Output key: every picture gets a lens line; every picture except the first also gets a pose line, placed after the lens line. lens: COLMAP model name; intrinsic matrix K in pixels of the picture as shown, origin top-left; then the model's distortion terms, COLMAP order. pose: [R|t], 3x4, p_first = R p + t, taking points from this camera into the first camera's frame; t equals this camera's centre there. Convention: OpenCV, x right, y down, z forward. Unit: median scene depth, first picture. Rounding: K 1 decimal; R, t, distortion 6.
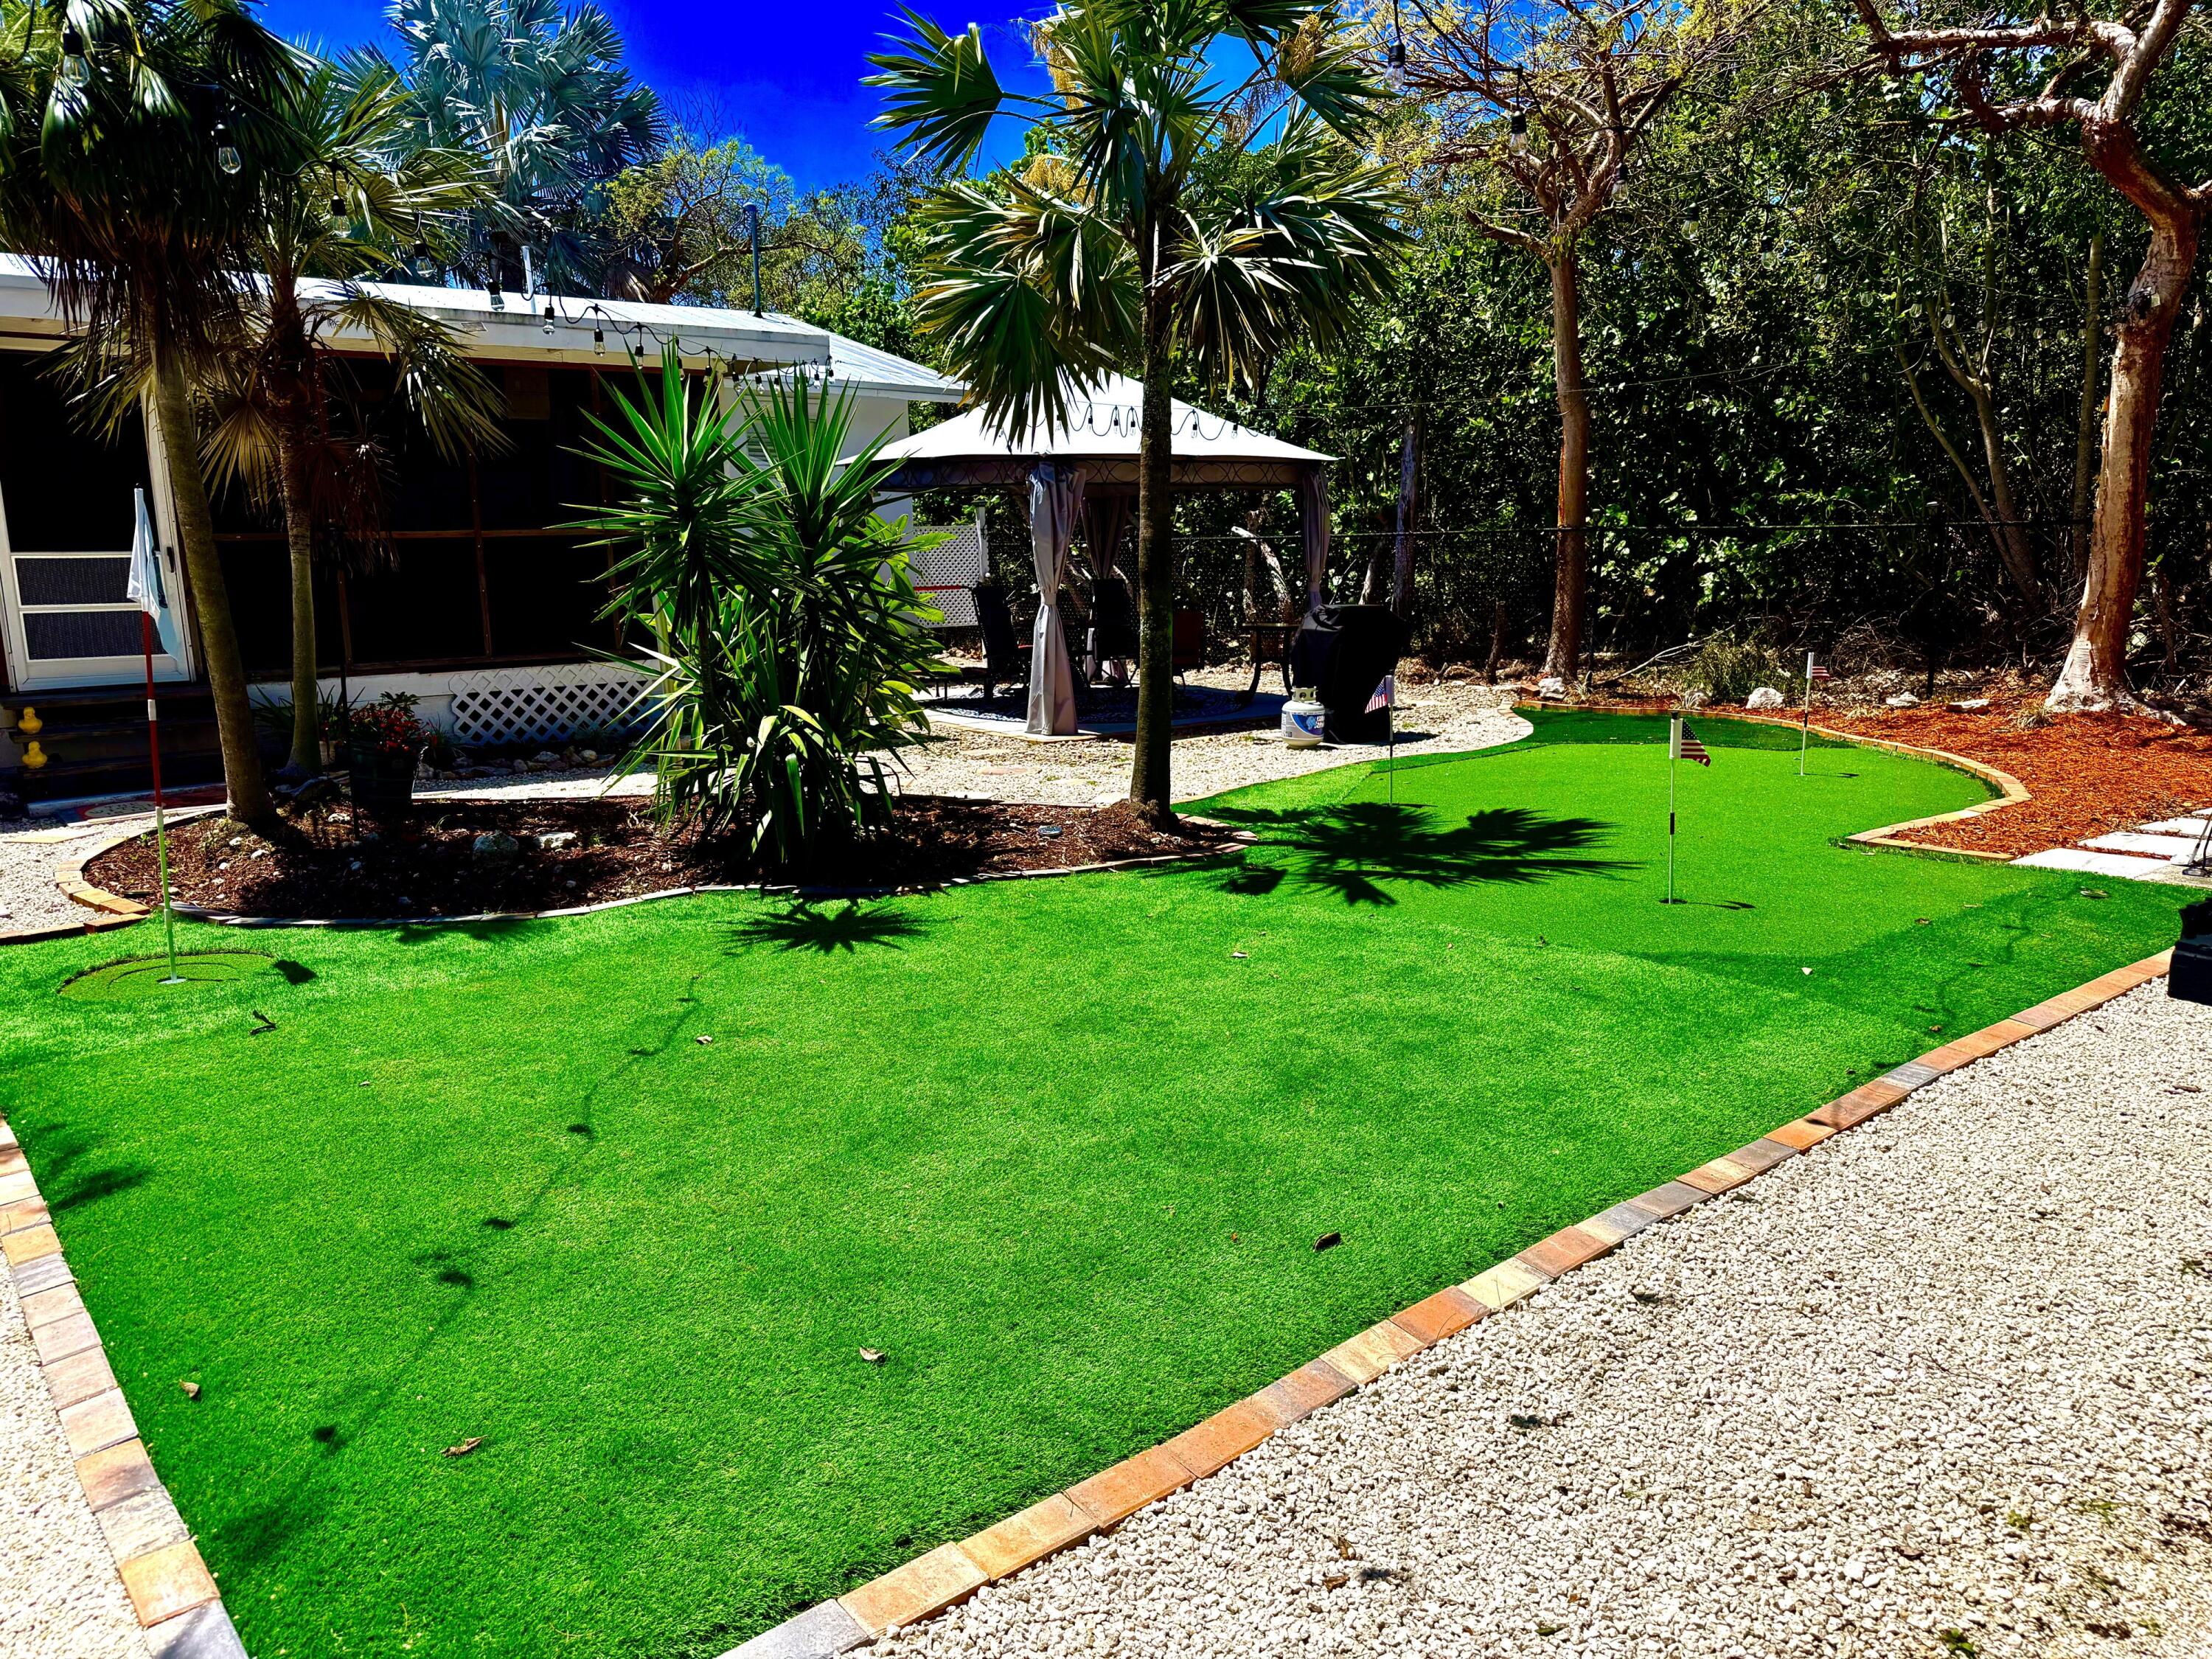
lens RADIAL K [[1551.9, 0, 1106.0], [0, 1551.9, 829.5], [0, 0, 1]] dist [0.086576, -0.110905]
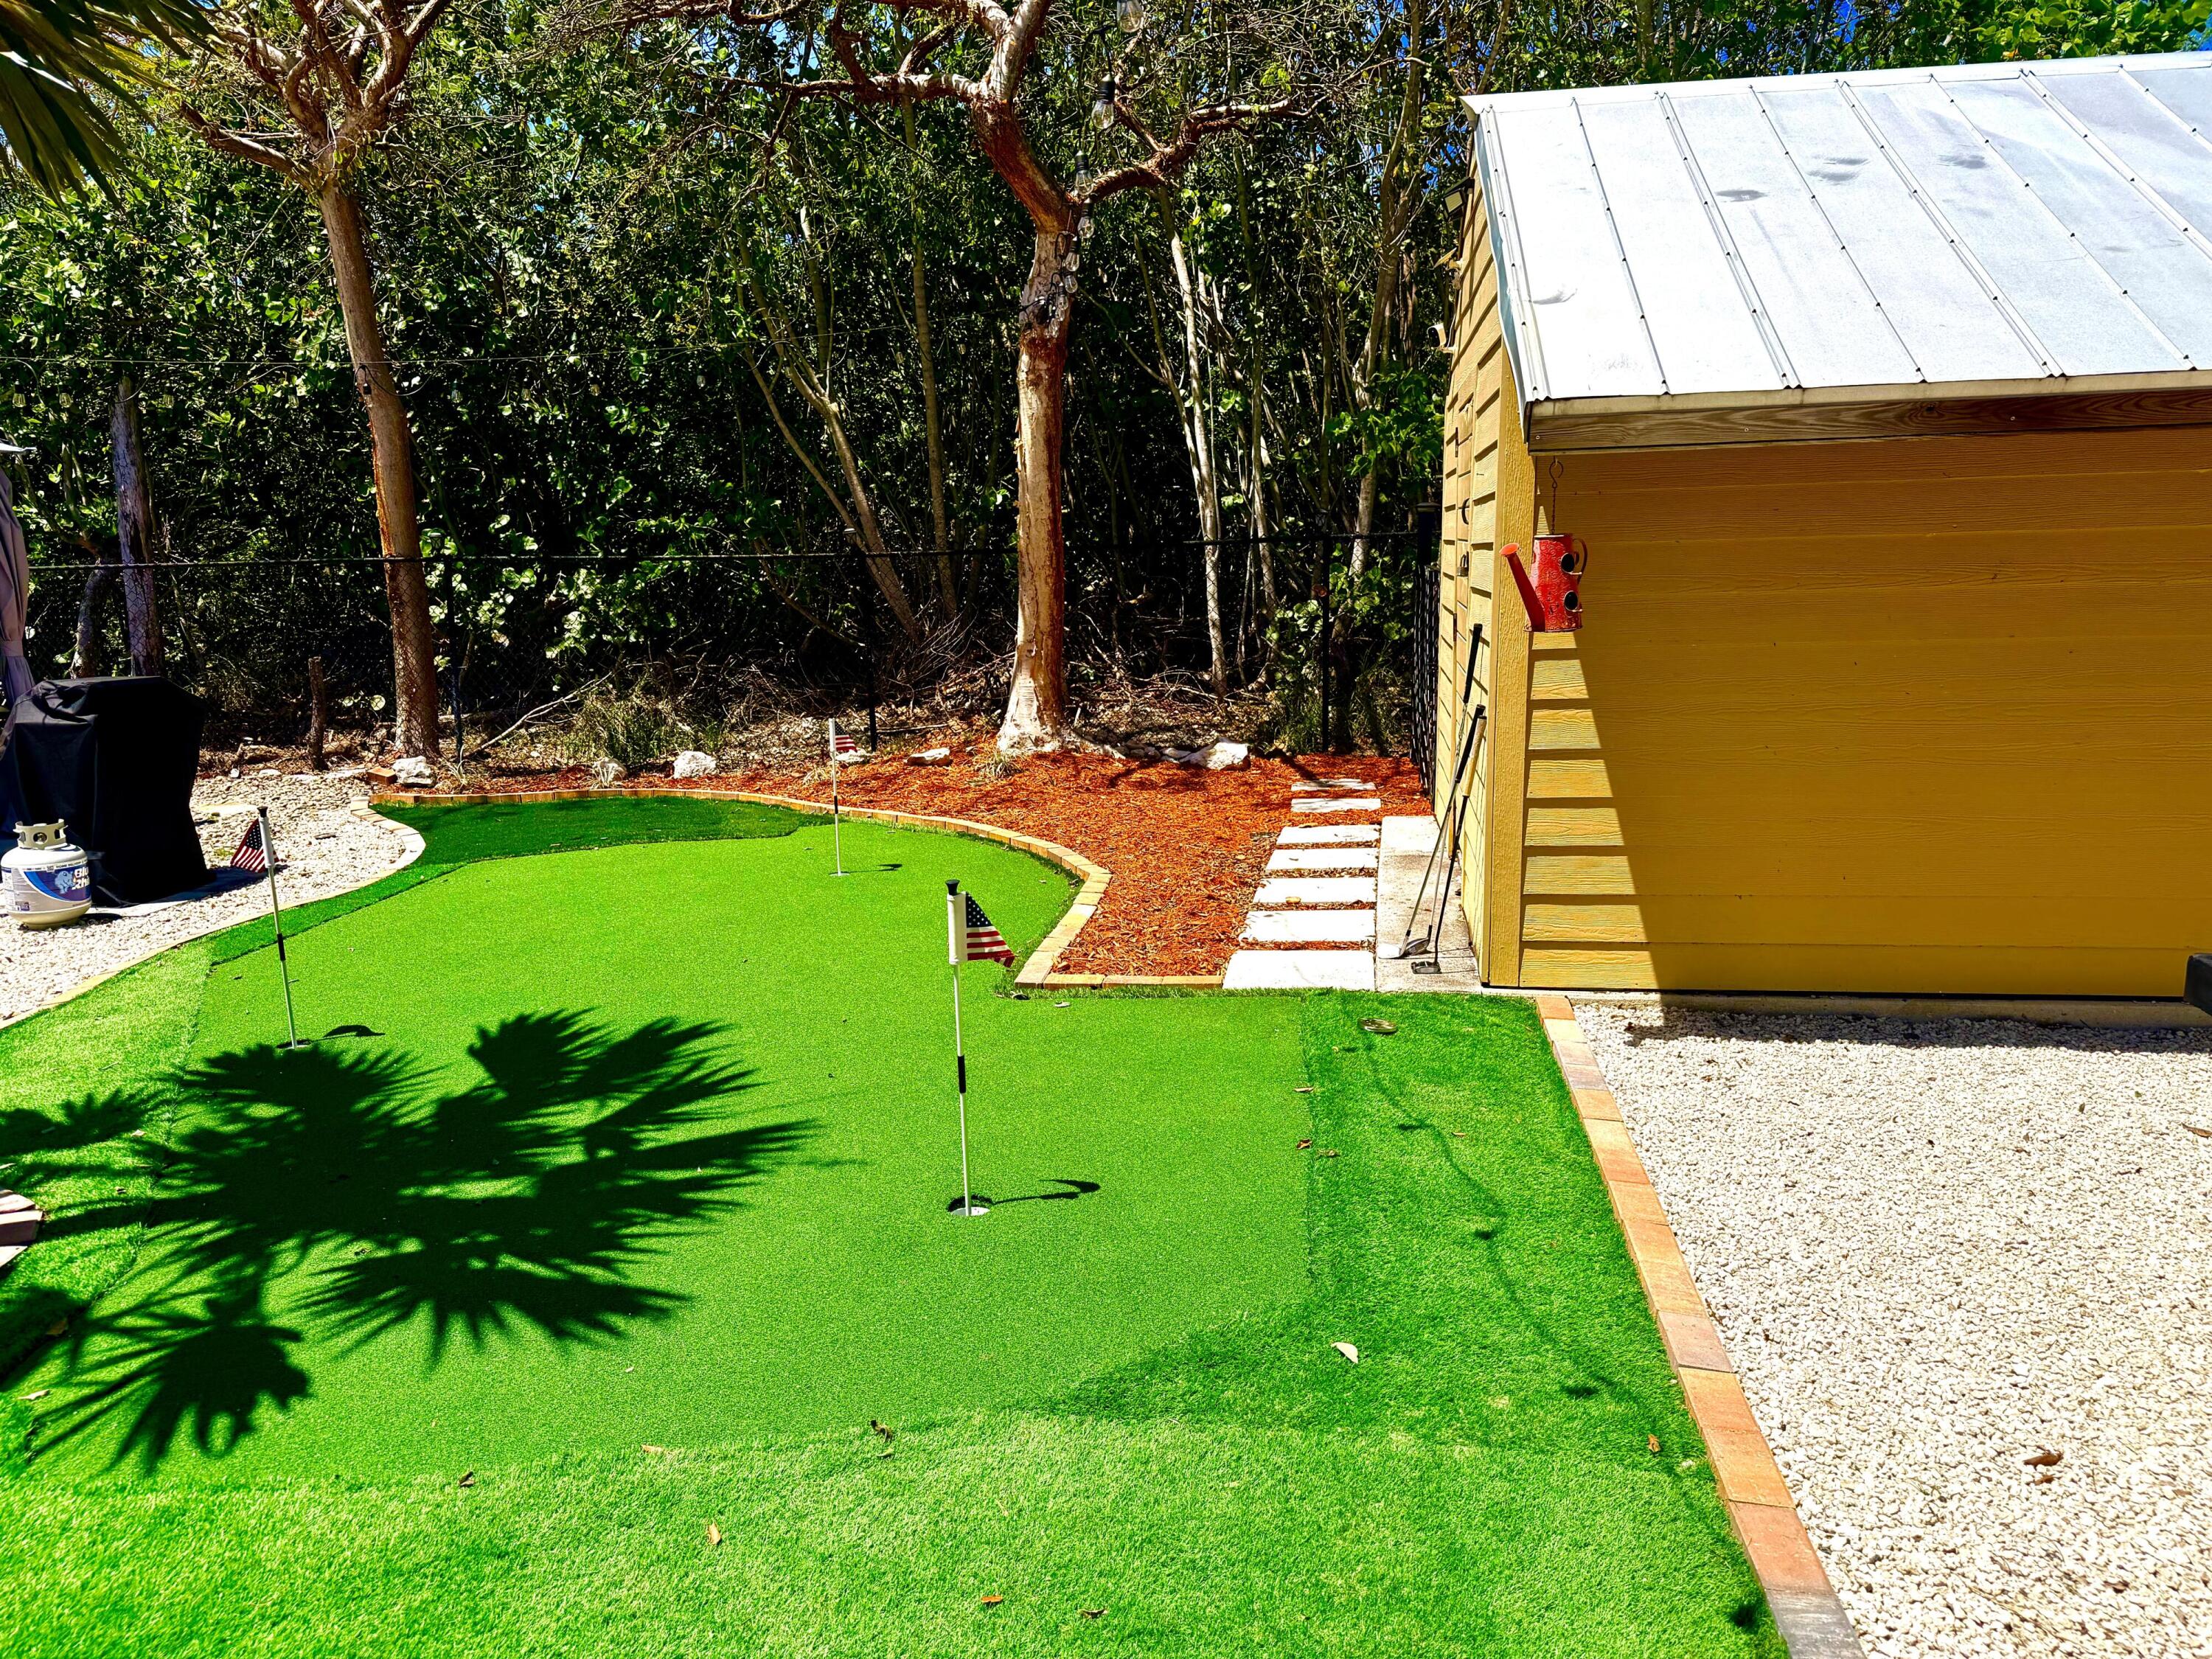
lens RADIAL K [[1537.7, 0, 1106.6], [0, 1537.7, 862.7], [0, 0, 1]] dist [-0.012875, 0.002632]
pose [[0.717643, -0.136034, 0.682996, 0.018592], [0.135302, 0.989284, 0.054873, -0.044931], [-0.683142, 0.053031, 0.728358, 0.258103]]
